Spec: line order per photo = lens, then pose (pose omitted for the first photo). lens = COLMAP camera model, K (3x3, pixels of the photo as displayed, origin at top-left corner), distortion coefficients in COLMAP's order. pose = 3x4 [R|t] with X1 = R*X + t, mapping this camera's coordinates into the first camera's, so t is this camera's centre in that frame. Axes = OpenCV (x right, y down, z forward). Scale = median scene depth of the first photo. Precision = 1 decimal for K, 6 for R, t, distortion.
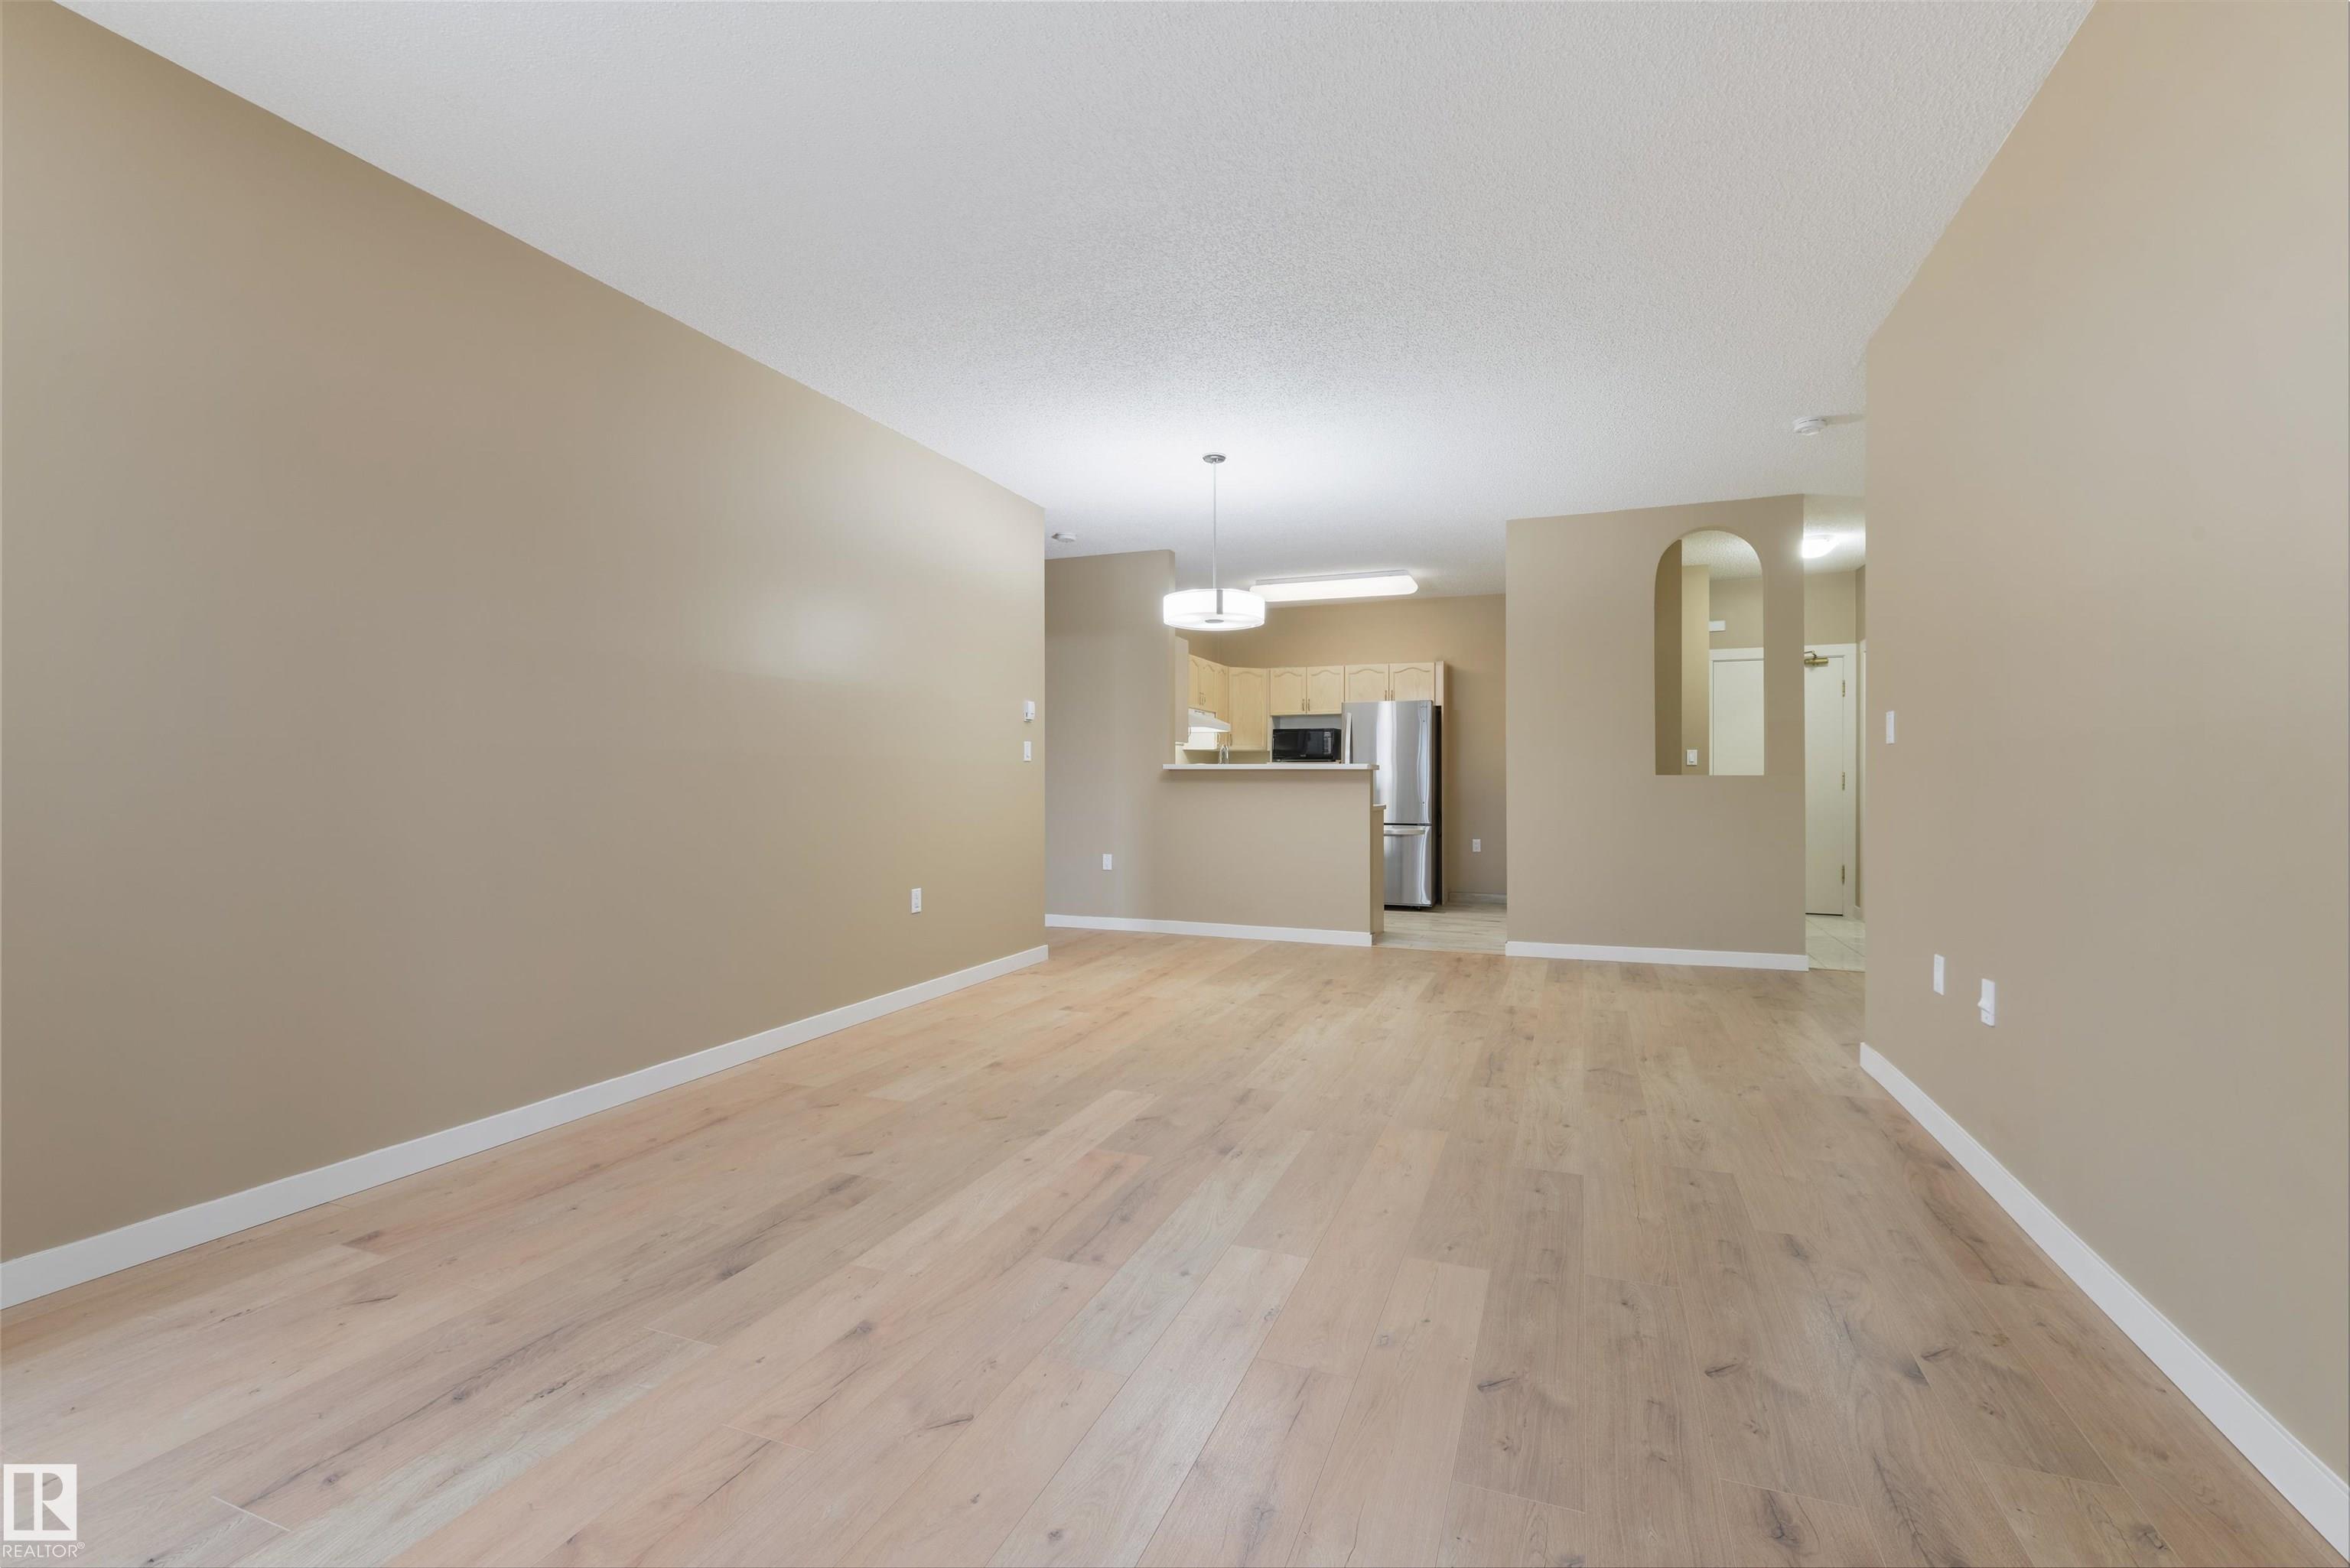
lens RADIAL K [[1016.7, 0, 1187.7], [0, 1016.7, 790.6], [0, 0, 1]] dist [-0.005122, -0.001327]
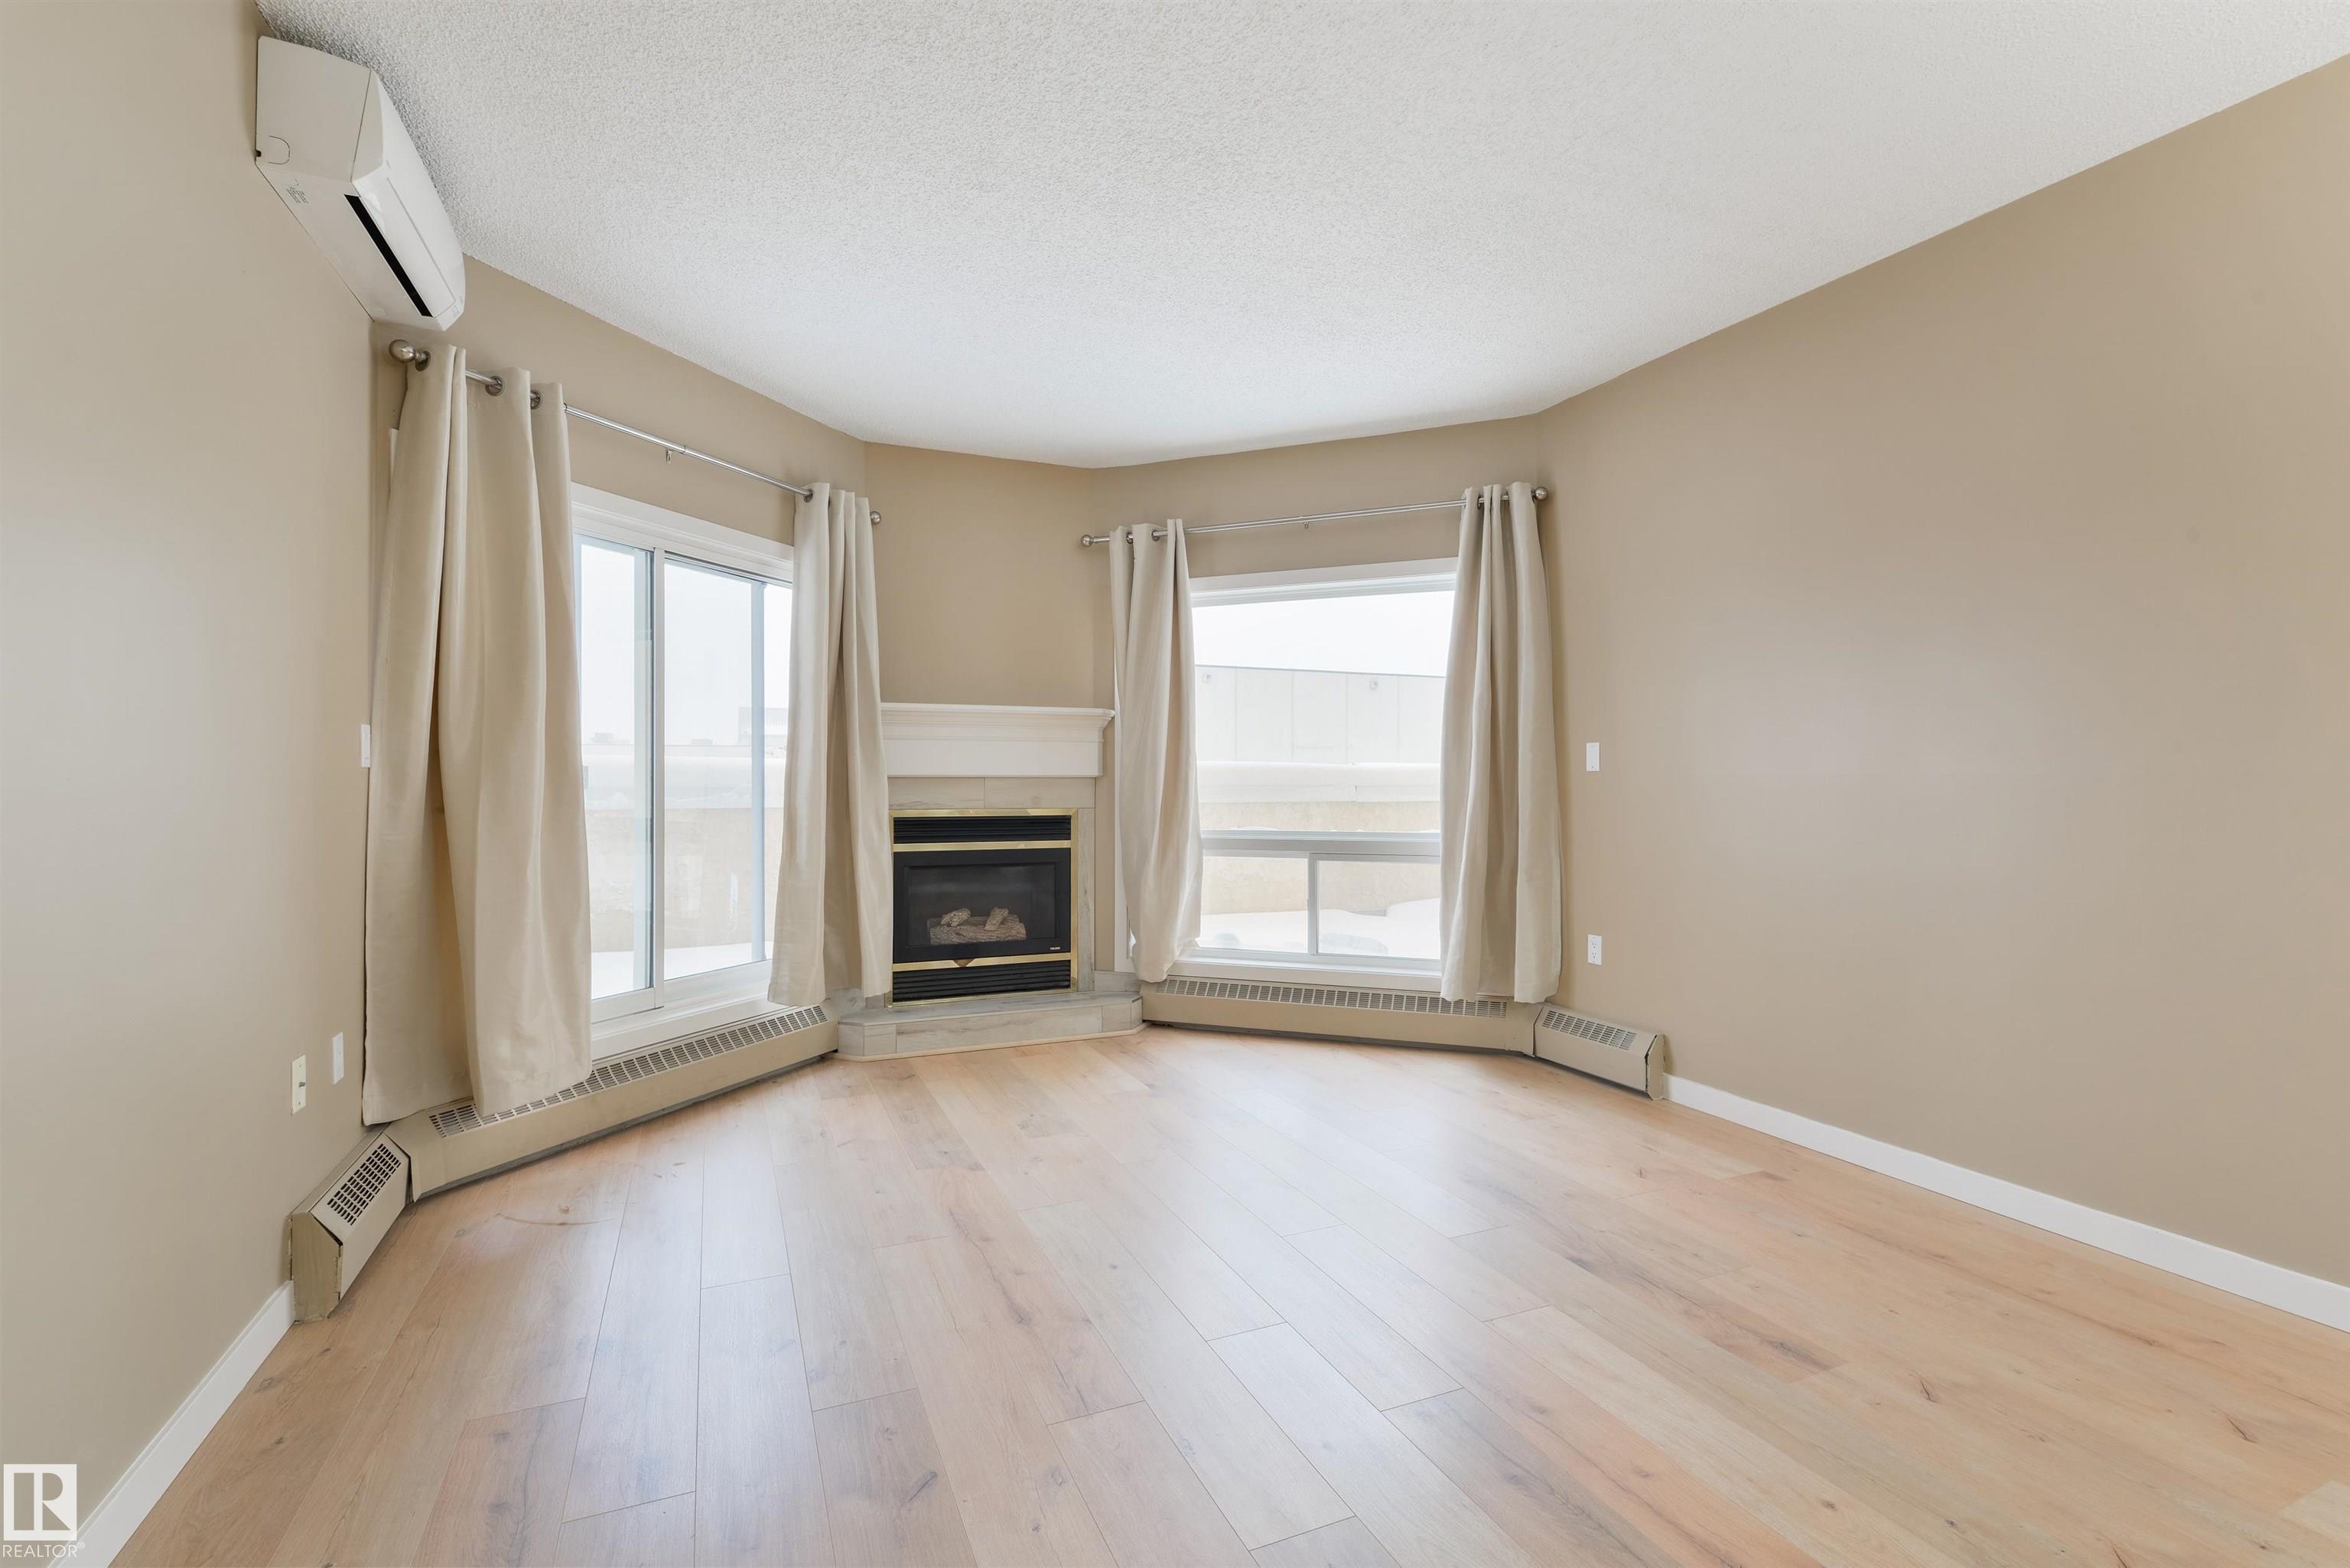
lens RADIAL K [[1108.8, 0, 1196.2], [0, 1108.8, 759.2], [0, 0, 1]] dist [-0.005642, 0.000826]
pose [[-0.712389, -0.013608, -0.701653, 0.675364], [-0.008990, 0.999907, -0.010265, -0.052152], [0.701727, -0.001005, -0.712445, 1.521718]]
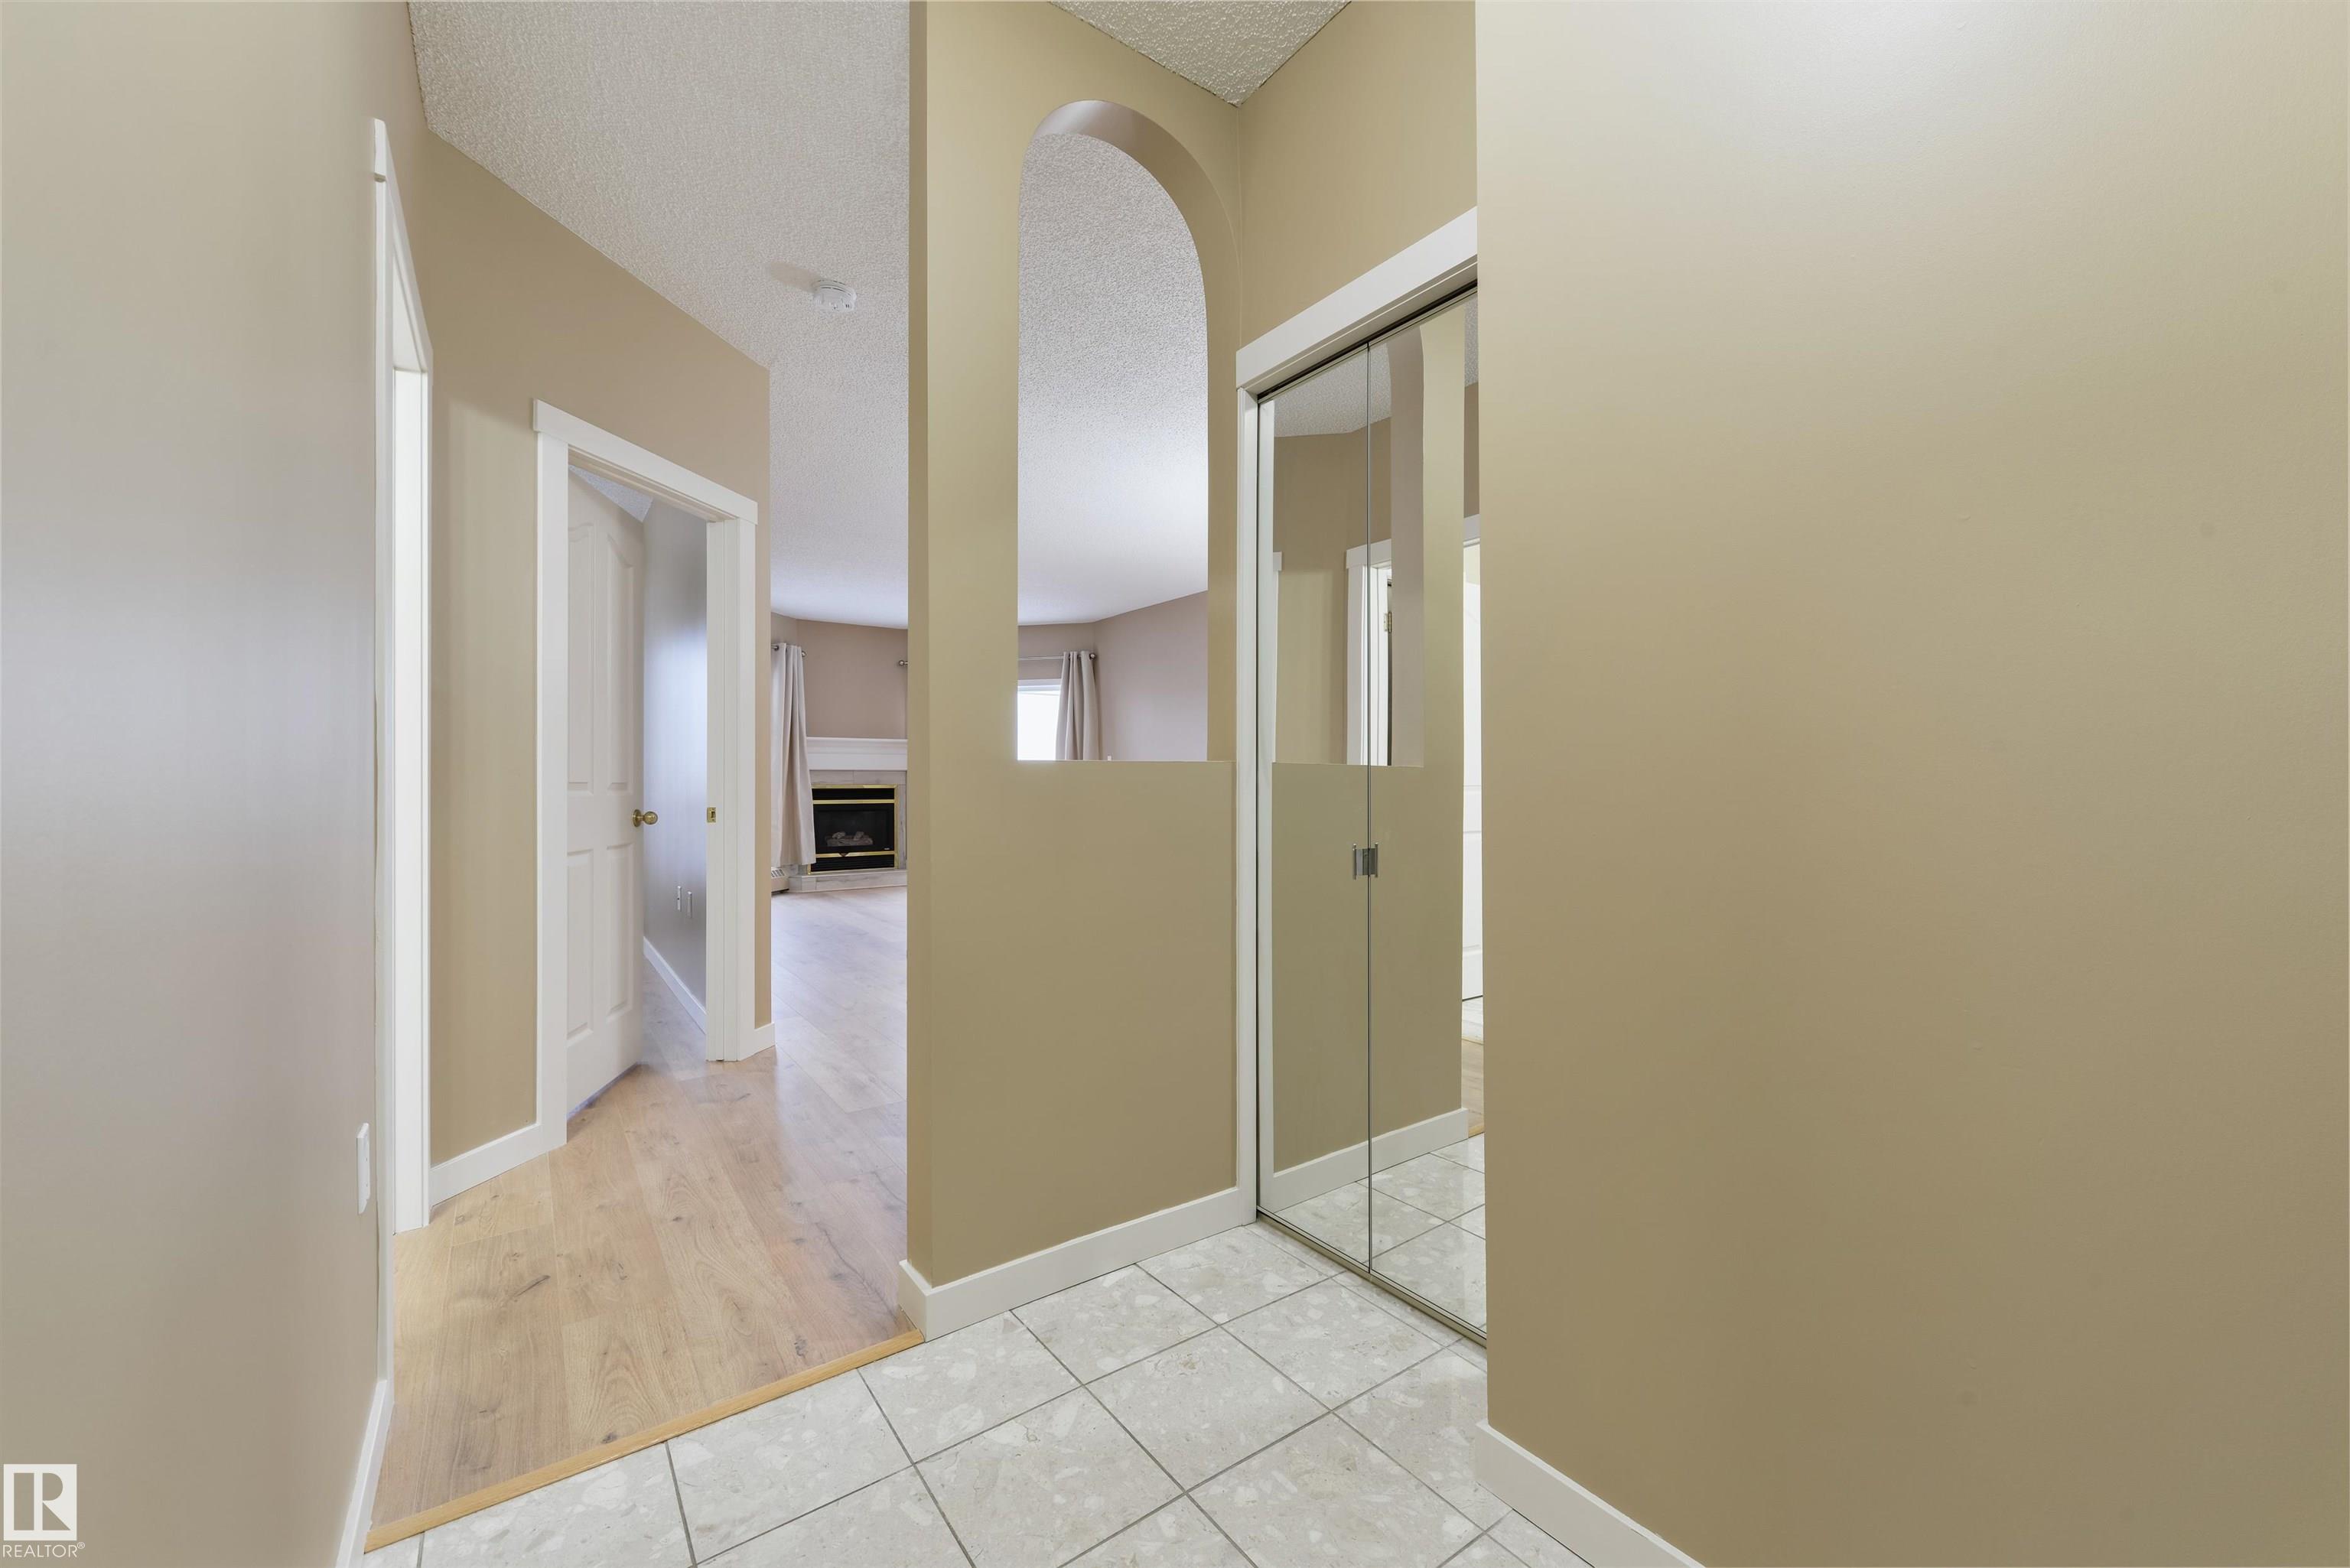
lens RADIAL K [[931.6, 0, 1188.4], [0, 931.6, 775.6], [0, 0, 1]] dist [0.003176, -0.000741]
pose [[-0.544189, -0.013942, -0.838847, 2.097085], [-0.004055, 0.999894, -0.013988, 0.038538], [0.838953, -0.004210, -0.544188, 3.161864]]
